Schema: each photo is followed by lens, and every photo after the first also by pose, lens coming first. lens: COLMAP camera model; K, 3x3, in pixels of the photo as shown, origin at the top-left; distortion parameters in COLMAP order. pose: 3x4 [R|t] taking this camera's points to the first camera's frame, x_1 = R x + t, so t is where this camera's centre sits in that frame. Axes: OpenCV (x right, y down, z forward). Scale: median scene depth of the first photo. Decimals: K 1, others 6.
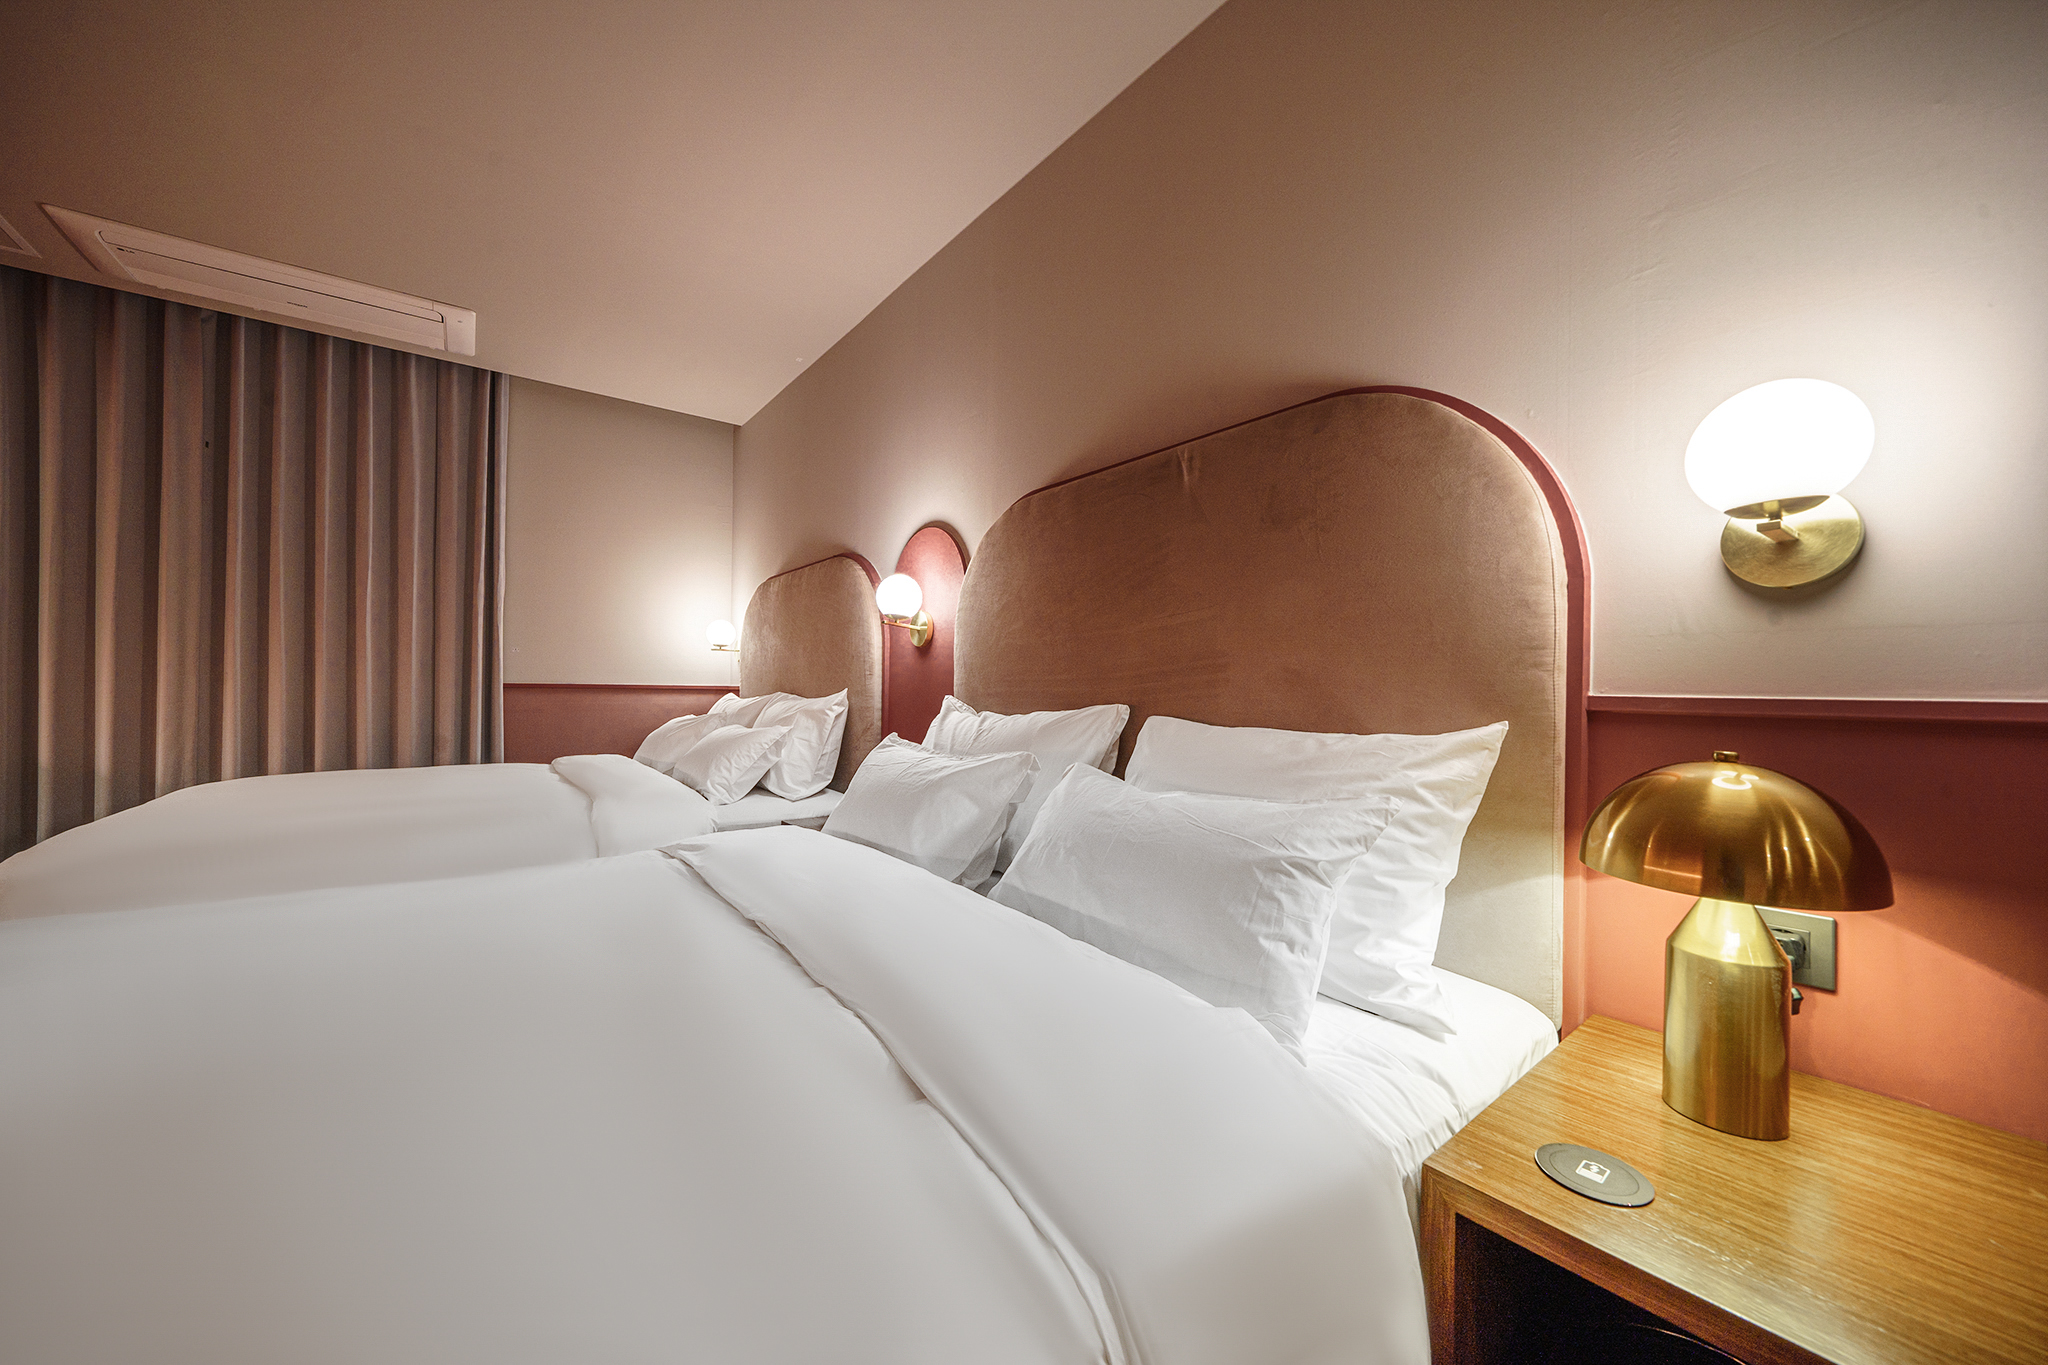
lens RADIAL K [[743.1, 0, 1016.1], [0, 743.1, 688.2], [0, 0, 1]] dist [0.001331, 0.000012]
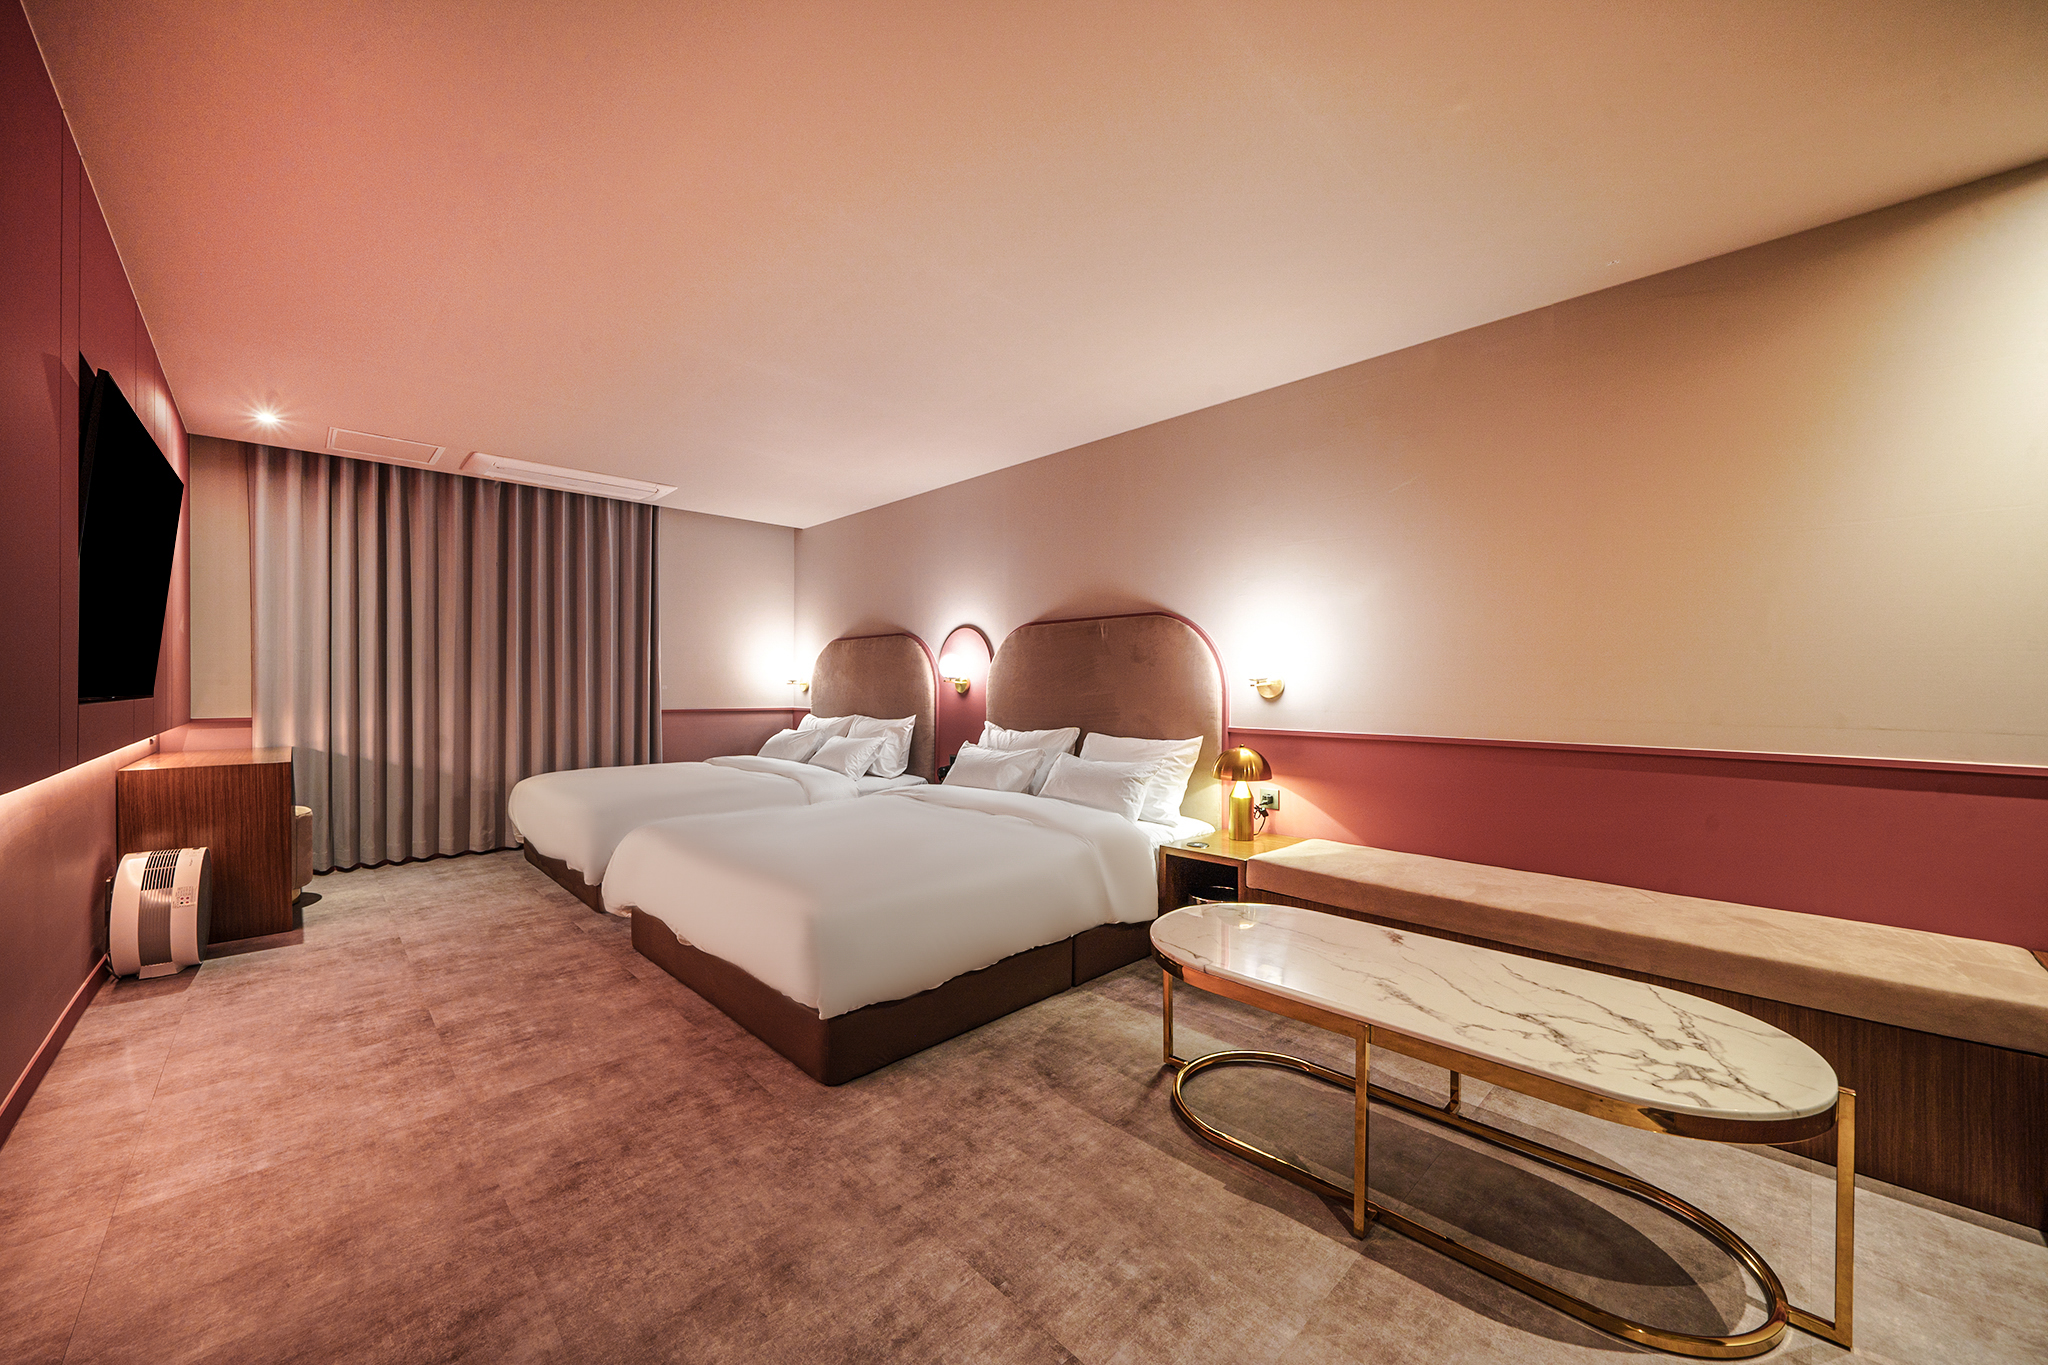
lens RADIAL K [[756.1, 0, 1030.2], [0, 756.1, 691.8], [0, 0, 1]] dist [0.000733, 0.000005]
pose [[0.992076, -0.011808, 0.125087, -0.230877], [0.010356, 0.999871, 0.012246, -0.093356], [-0.125216, -0.010853, 0.992070, -1.035196]]
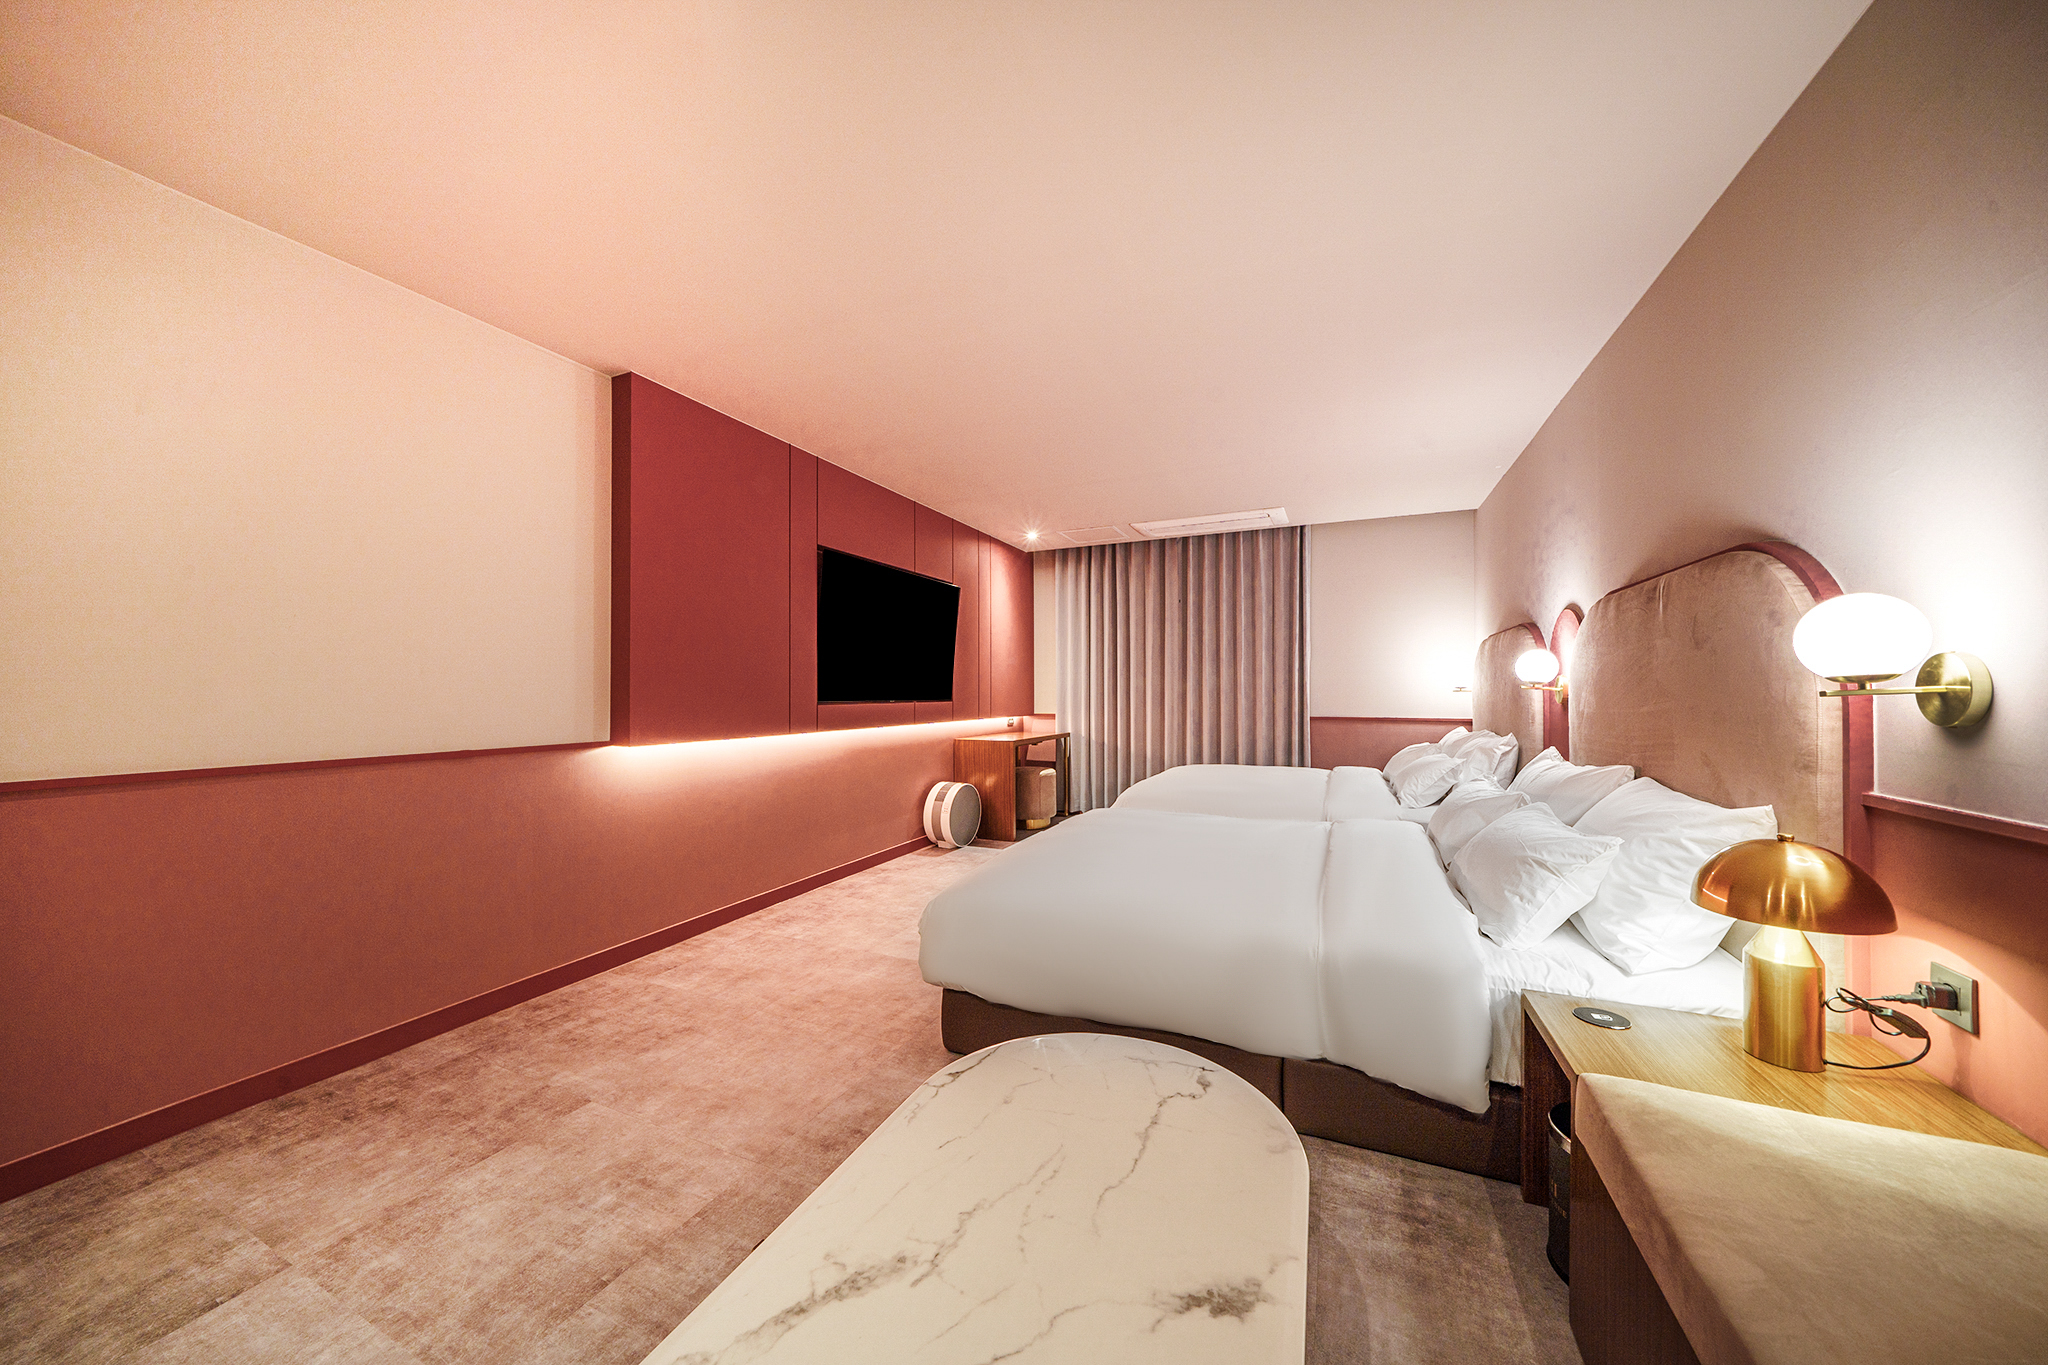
lens RADIAL K [[704.4, 0, 1015.0], [0, 704.4, 692.5], [0, 0, 1]] dist [-0.005612, -0.000134]
pose [[0.474504, -0.013962, -0.880143, 0.568667], [0.010505, 0.999893, -0.010199, -0.085399], [0.880191, -0.004406, 0.474600, -0.455457]]
